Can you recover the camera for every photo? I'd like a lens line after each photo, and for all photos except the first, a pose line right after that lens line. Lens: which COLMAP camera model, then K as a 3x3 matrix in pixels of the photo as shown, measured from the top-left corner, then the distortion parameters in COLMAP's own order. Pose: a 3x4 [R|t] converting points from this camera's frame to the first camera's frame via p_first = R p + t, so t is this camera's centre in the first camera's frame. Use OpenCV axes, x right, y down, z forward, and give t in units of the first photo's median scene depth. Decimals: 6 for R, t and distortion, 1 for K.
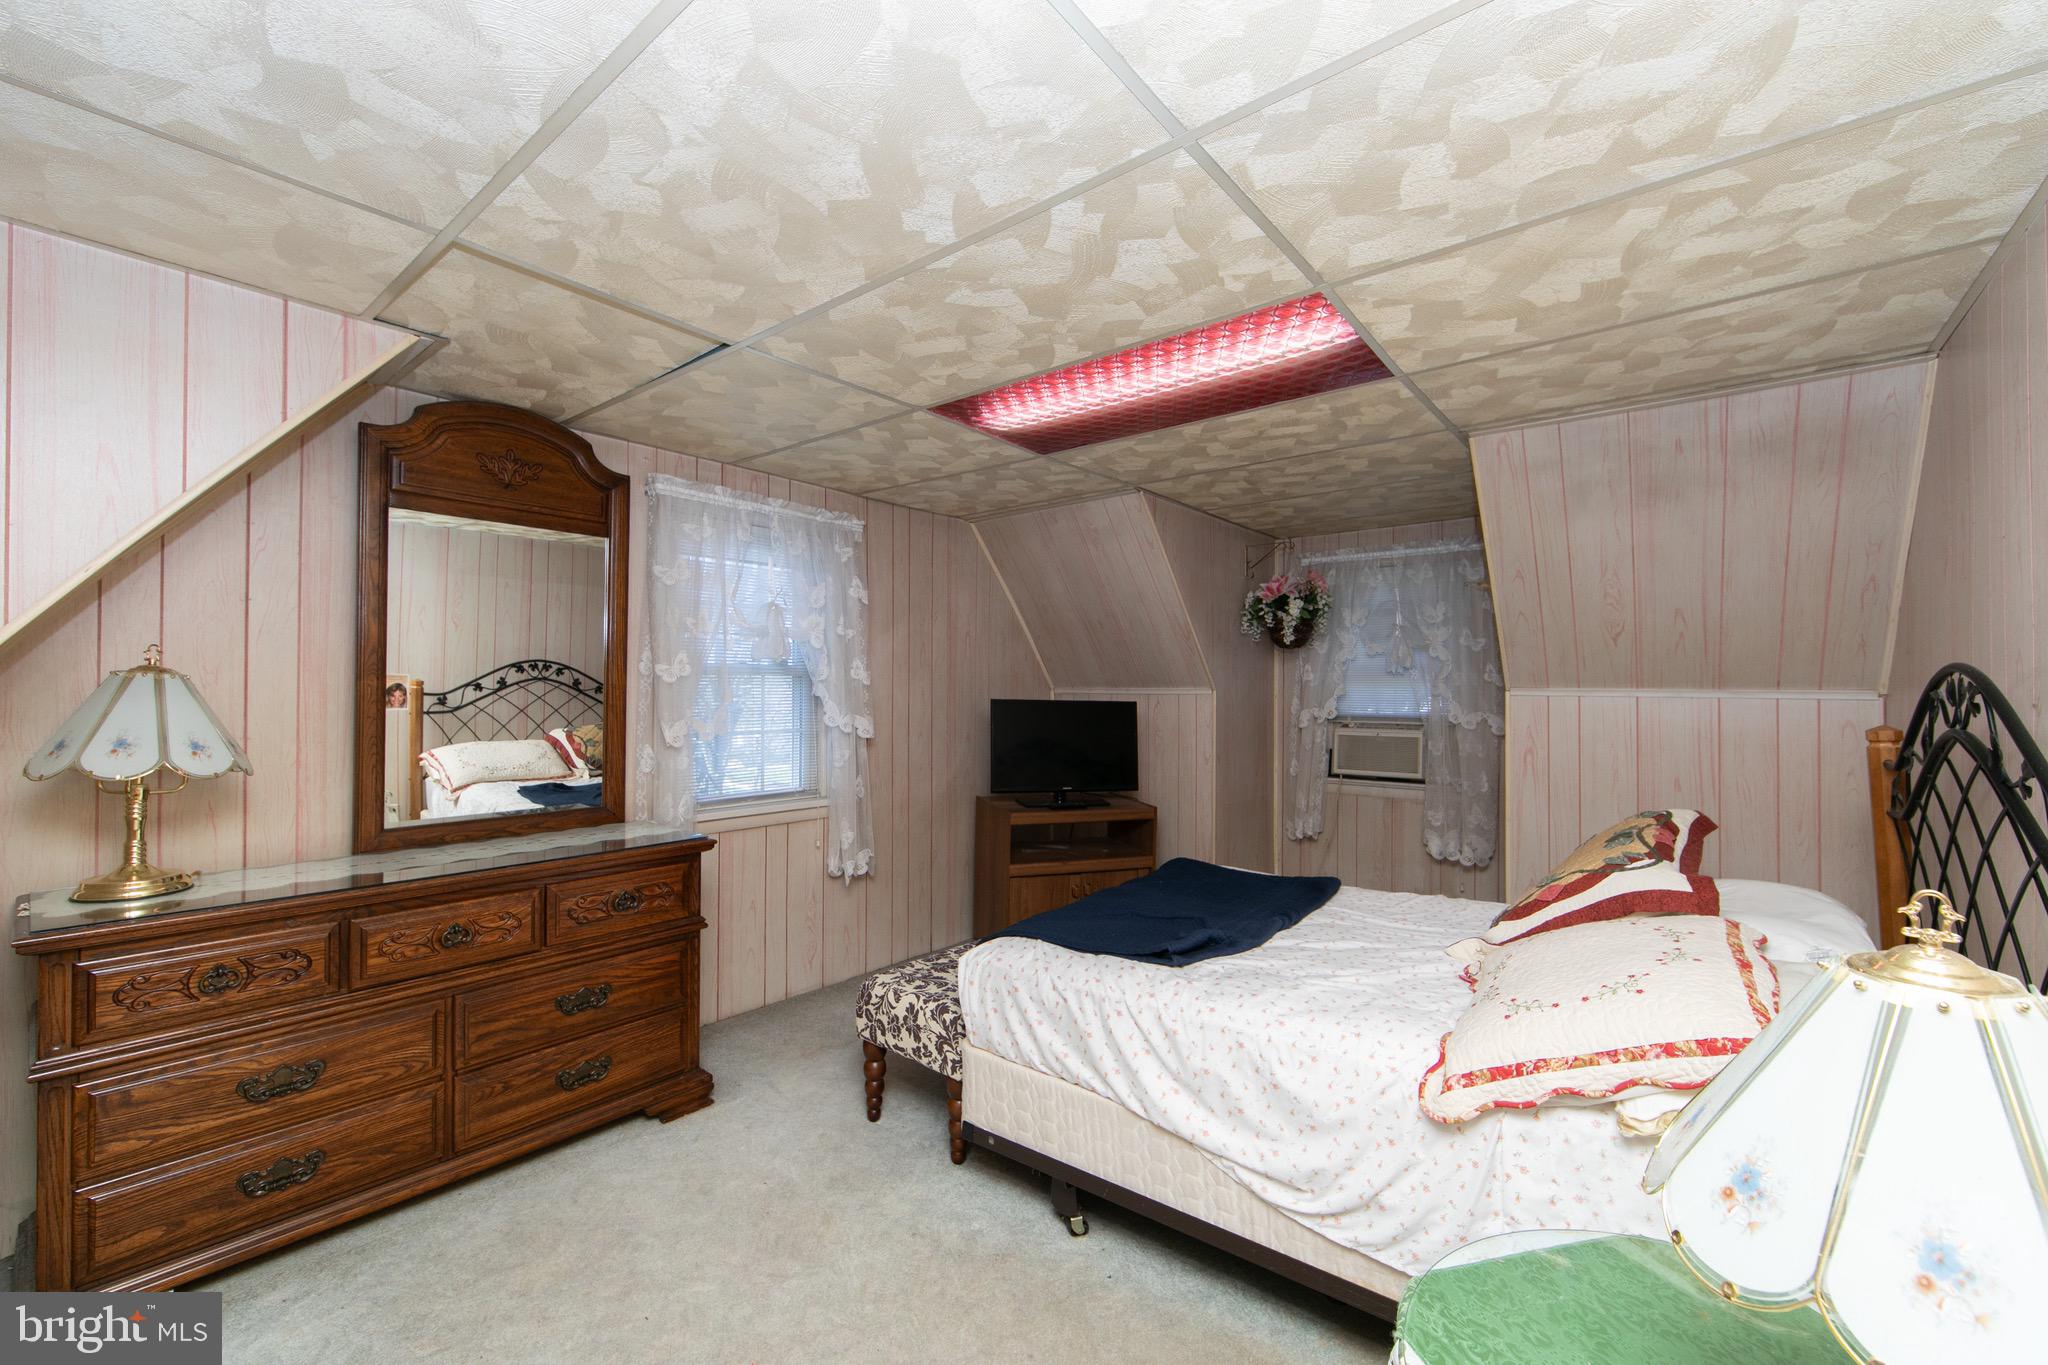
lens RADIAL K [[817.9, 0, 1009.6], [0, 817.9, 683.2], [0, 0, 1]] dist [-0.001434, 0.000605]
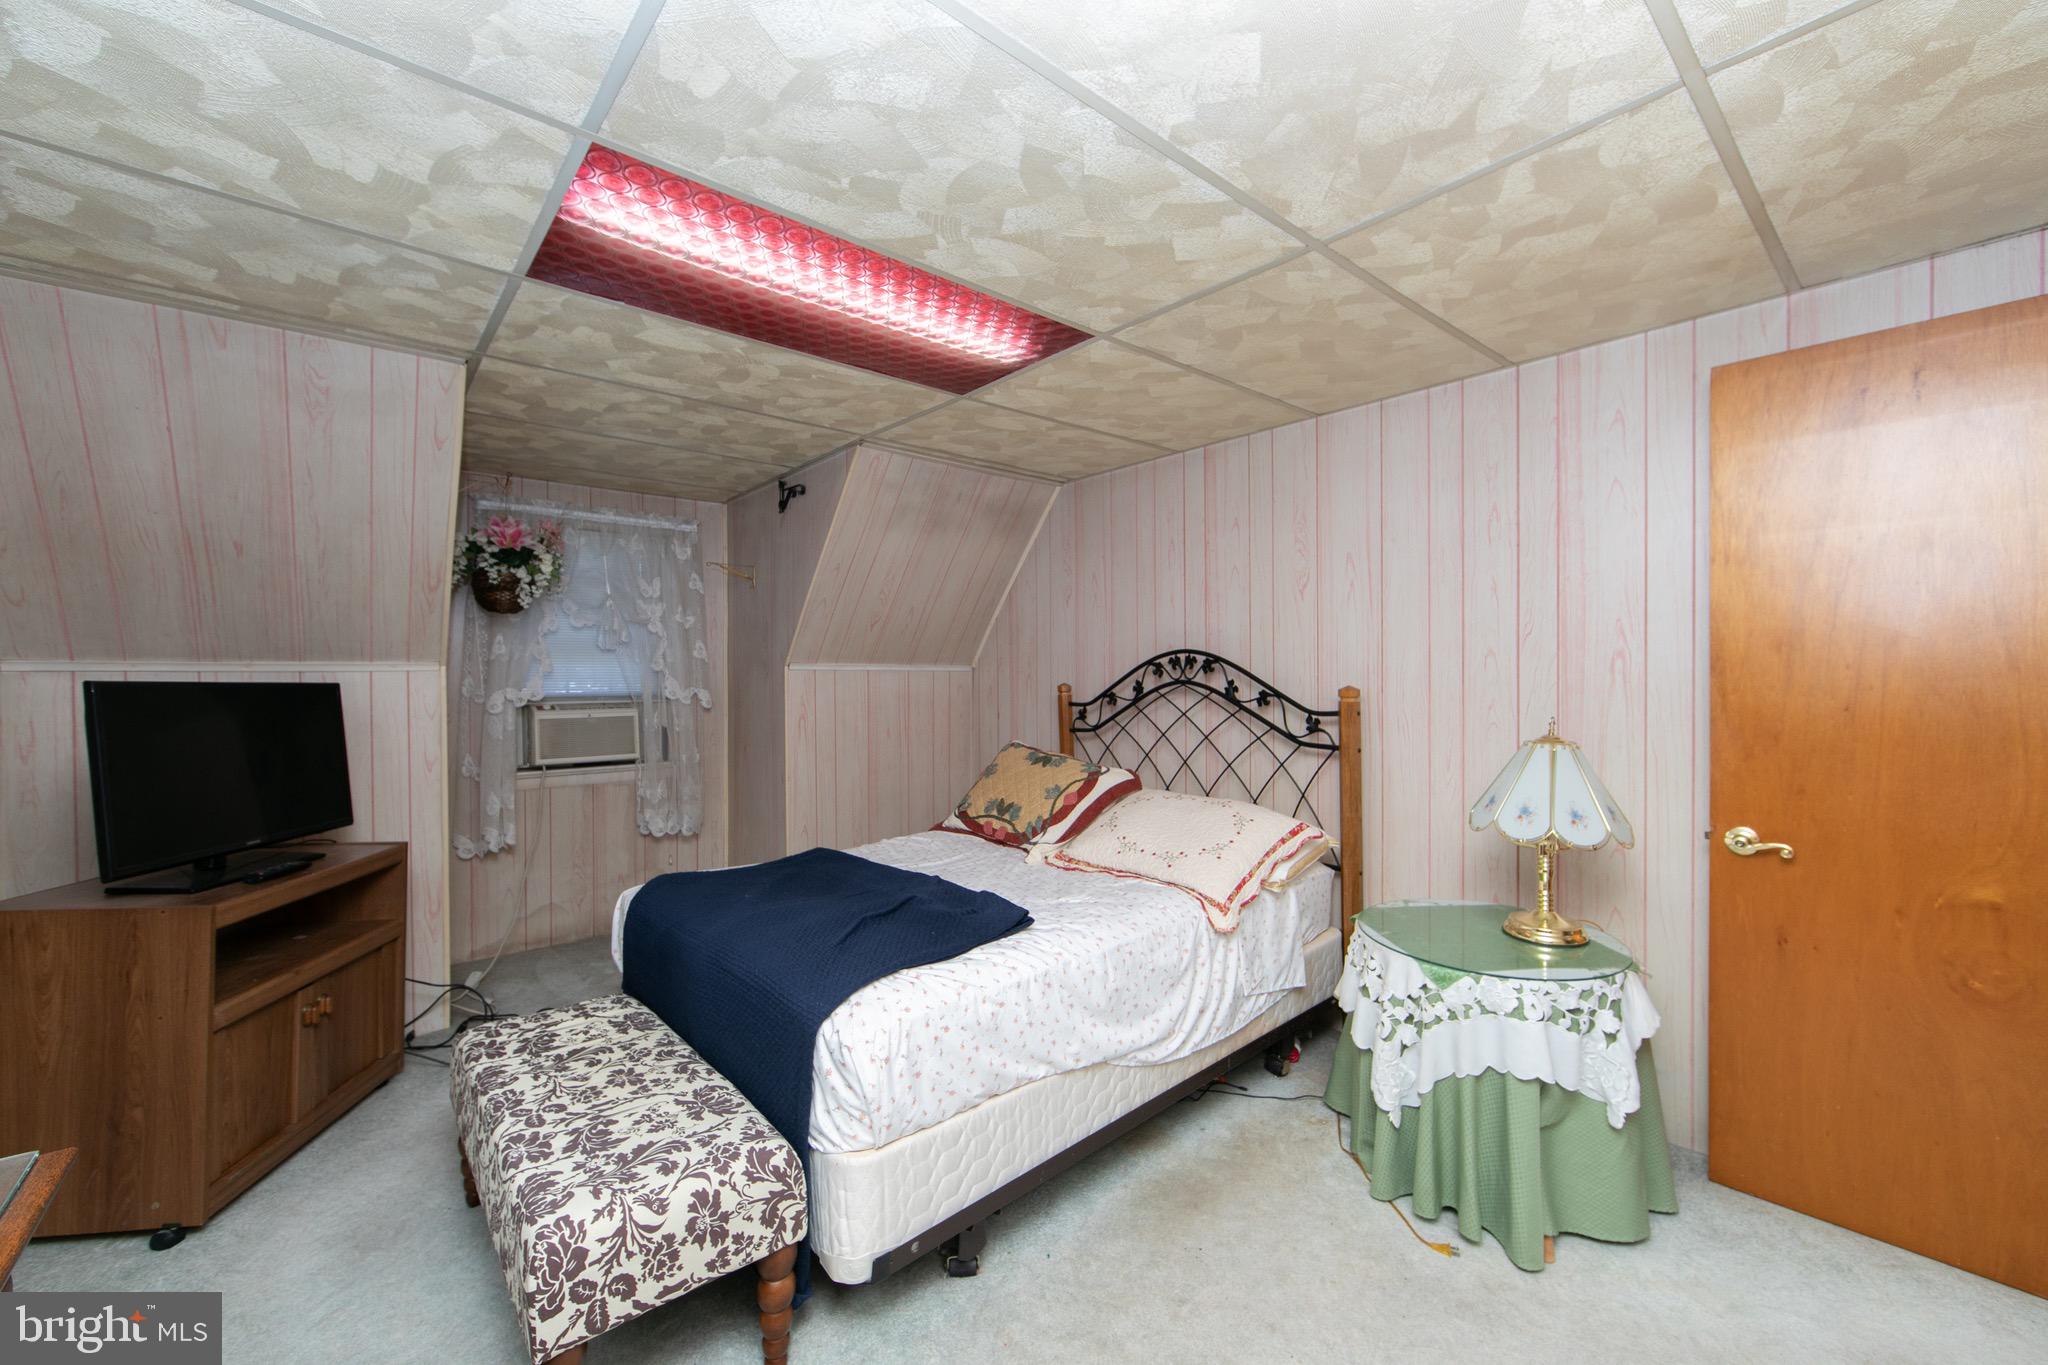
lens RADIAL K [[817.9, 0, 1033.7], [0, 817.9, 684.3], [0, 0, 1]] dist [-0.001434, 0.000605]
pose [[0.163894, -0.017227, 0.986327, -0.619030], [-0.002303, 0.999838, 0.017846, 0.019023], [-0.986475, -0.005197, 0.163828, 0.640499]]
